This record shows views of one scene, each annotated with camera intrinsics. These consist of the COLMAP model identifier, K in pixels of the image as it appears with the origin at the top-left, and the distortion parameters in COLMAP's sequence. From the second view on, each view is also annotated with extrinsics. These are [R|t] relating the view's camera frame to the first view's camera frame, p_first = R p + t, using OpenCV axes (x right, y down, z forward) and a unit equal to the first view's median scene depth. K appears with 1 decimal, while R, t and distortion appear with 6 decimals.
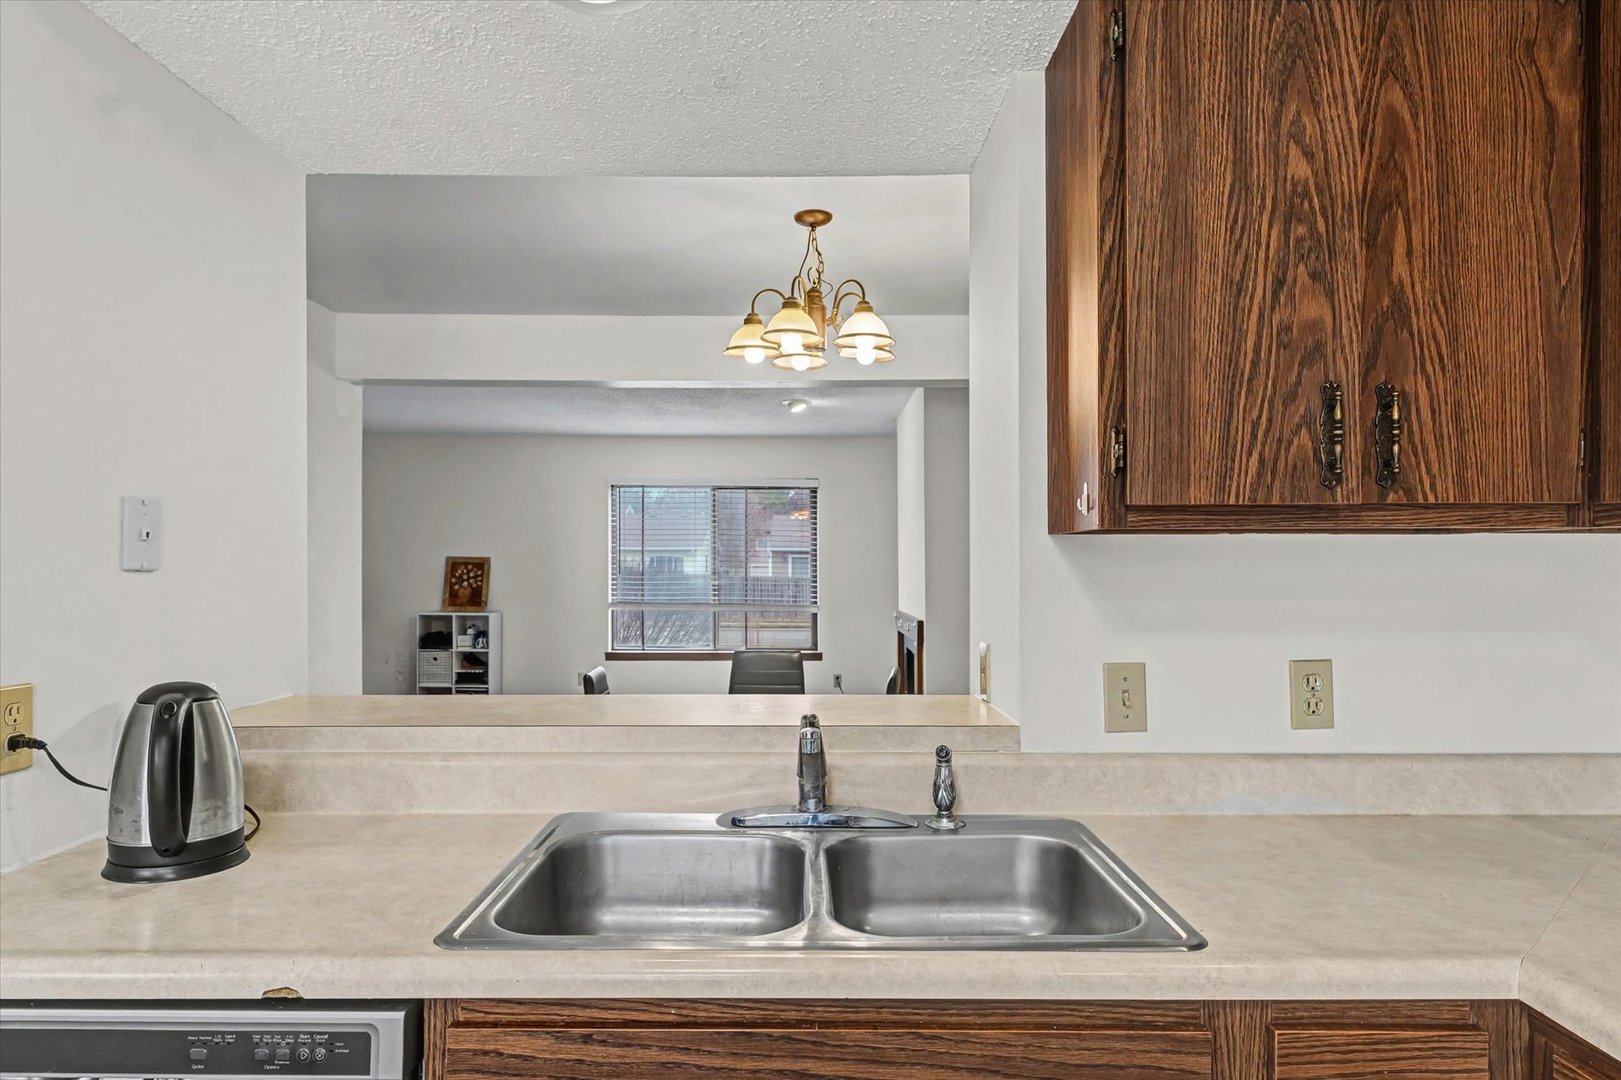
lens RADIAL K [[1007.8, 0, 811.2], [0, 1007.8, 564.0], [0, 0, 1]] dist [-0.001651, 0.000657]
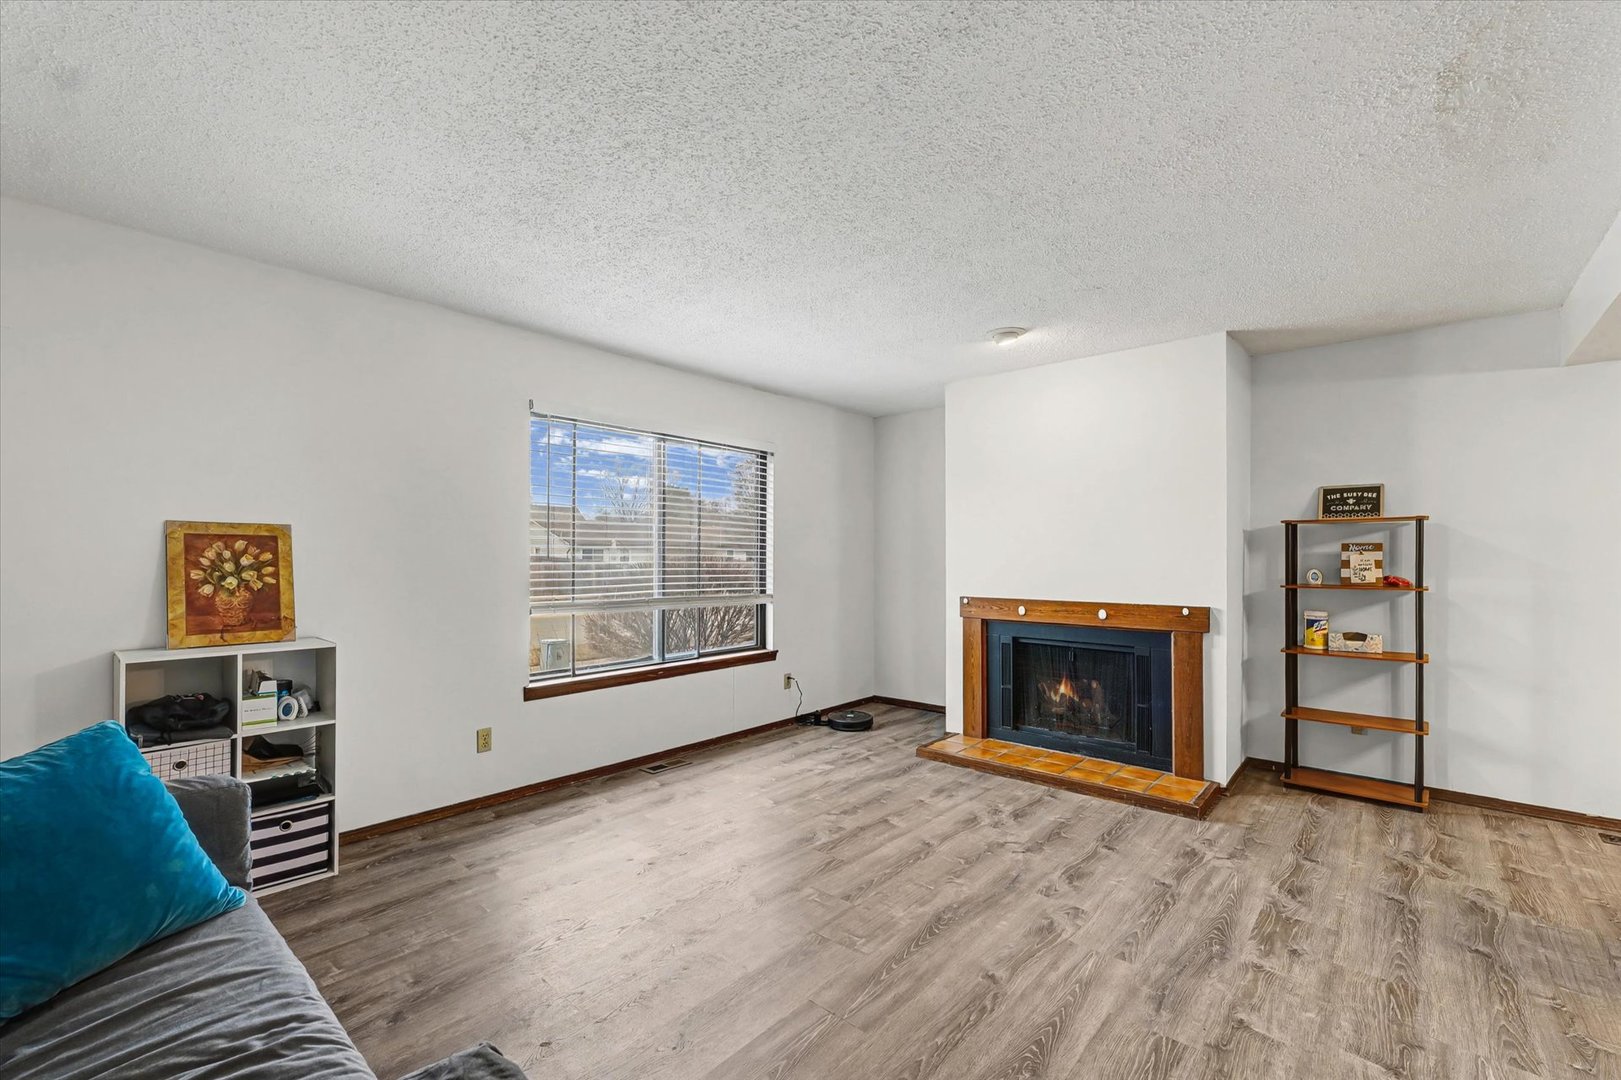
lens RADIAL K [[690.0, 0, 813.8], [0, 690.0, 551.9], [0, 0, 1]] dist [0.000404, 0.000085]
pose [[0.659149, 0.002776, 0.752007, -2.430036], [-0.001069, 0.999996, -0.002754, 0.040625], [-0.752012, 0.001011, 0.659149, 3.599447]]
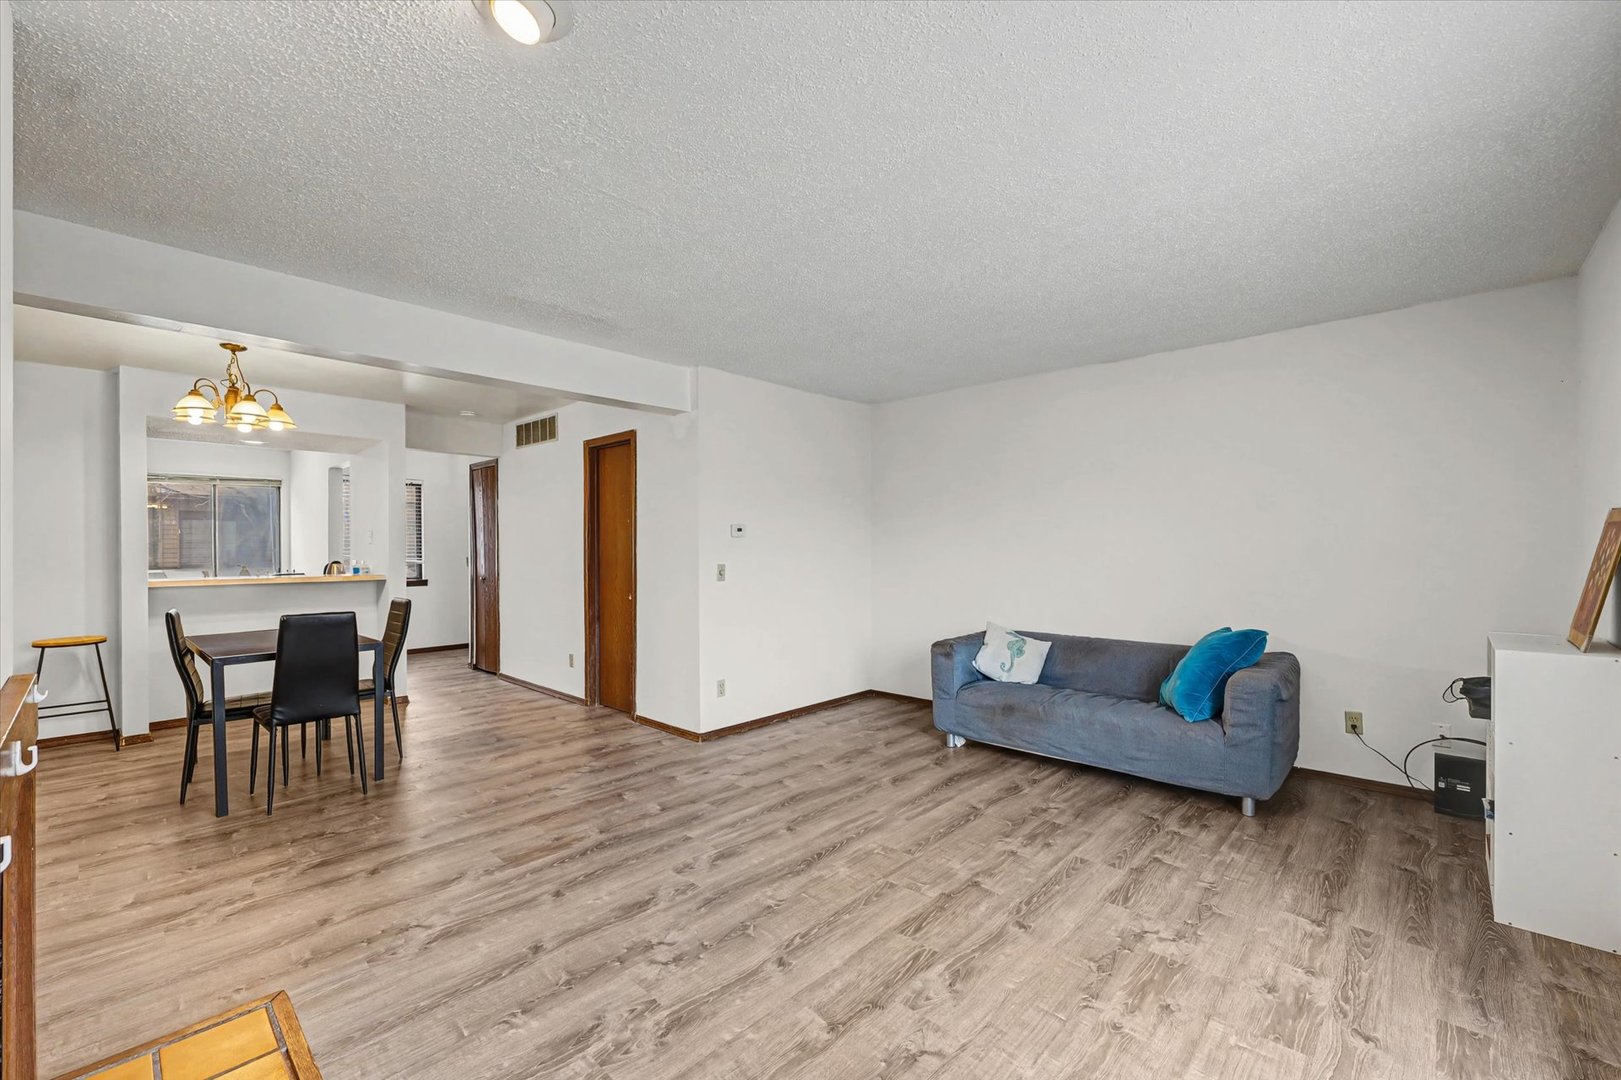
lens RADIAL K [[667.9, 0, 808.1], [0, 667.9, 549.3], [0, 0, 1]] dist [-0.001468, -0.000423]
pose [[-0.685259, 0.003521, -0.728291, 0.368780], [0.001893, 0.999994, 0.003054, 0.044601], [0.728297, 0.000714, -0.685261, 5.734329]]
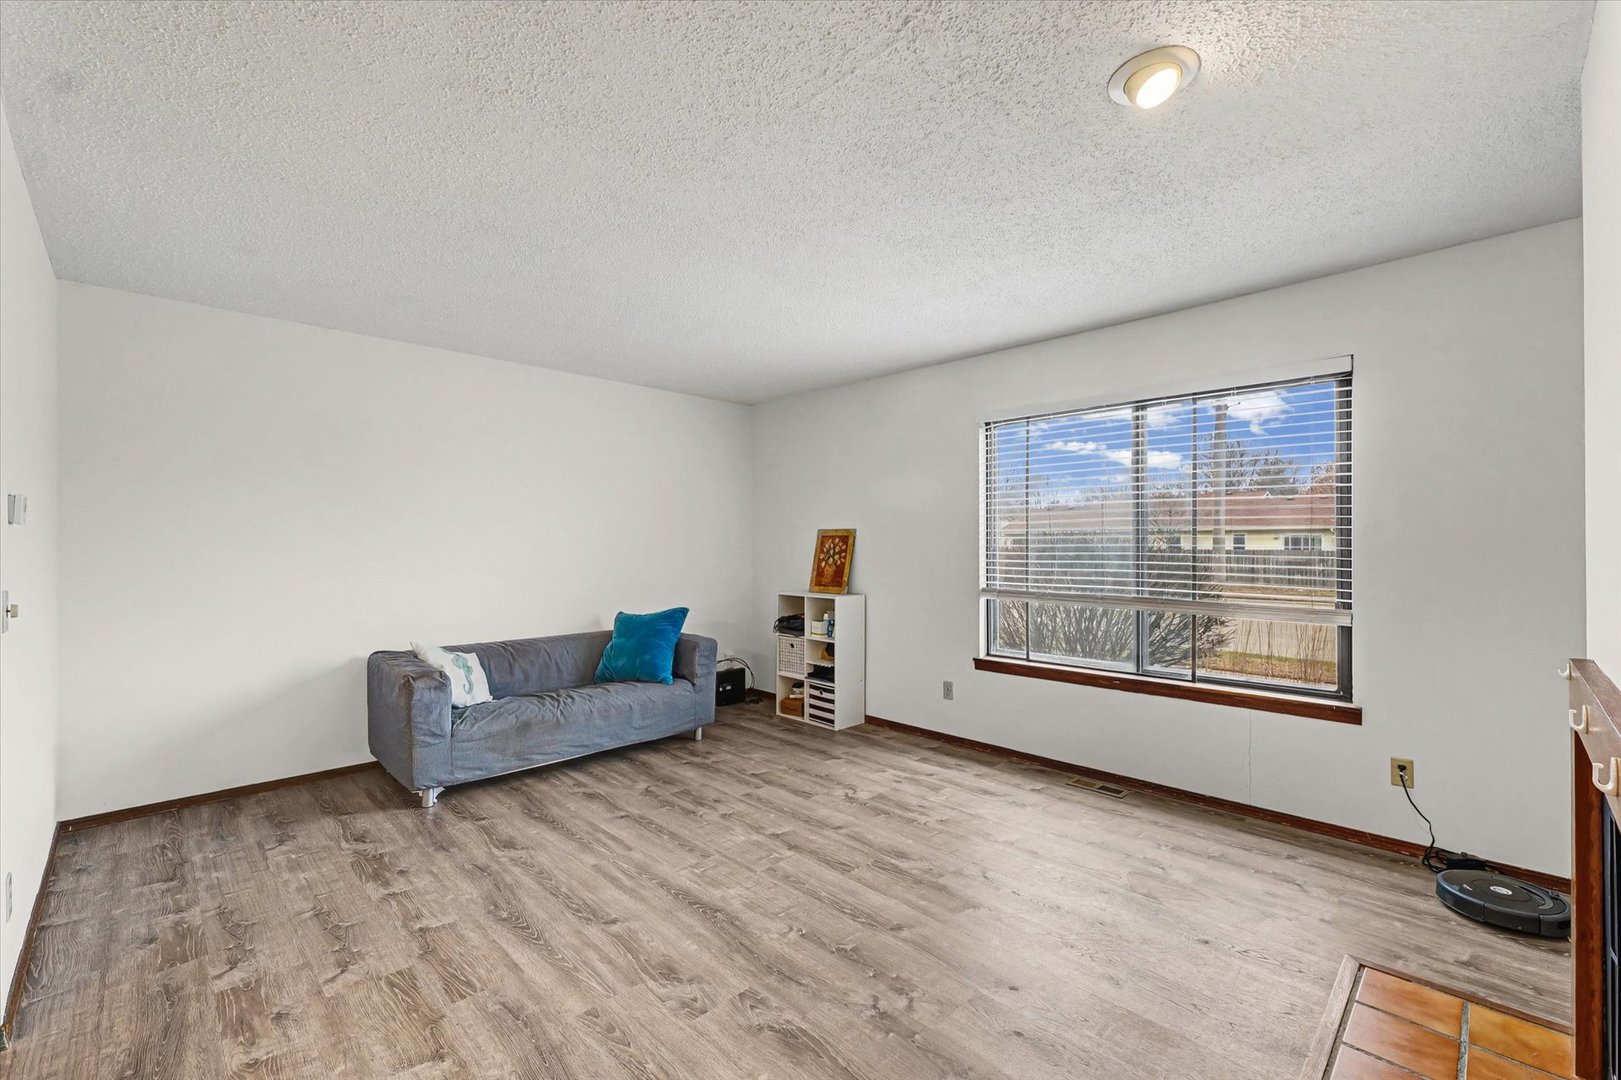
lens RADIAL K [[678.4, 0, 809.3], [0, 678.4, 535.7], [0, 0, 1]] dist [0.000500, -0.000581]
pose [[0.699390, -0.014544, -0.714592, 0.364728], [0.004040, 0.999857, -0.016396, 0.047575], [0.714729, 0.008580, 0.699349, 3.481514]]
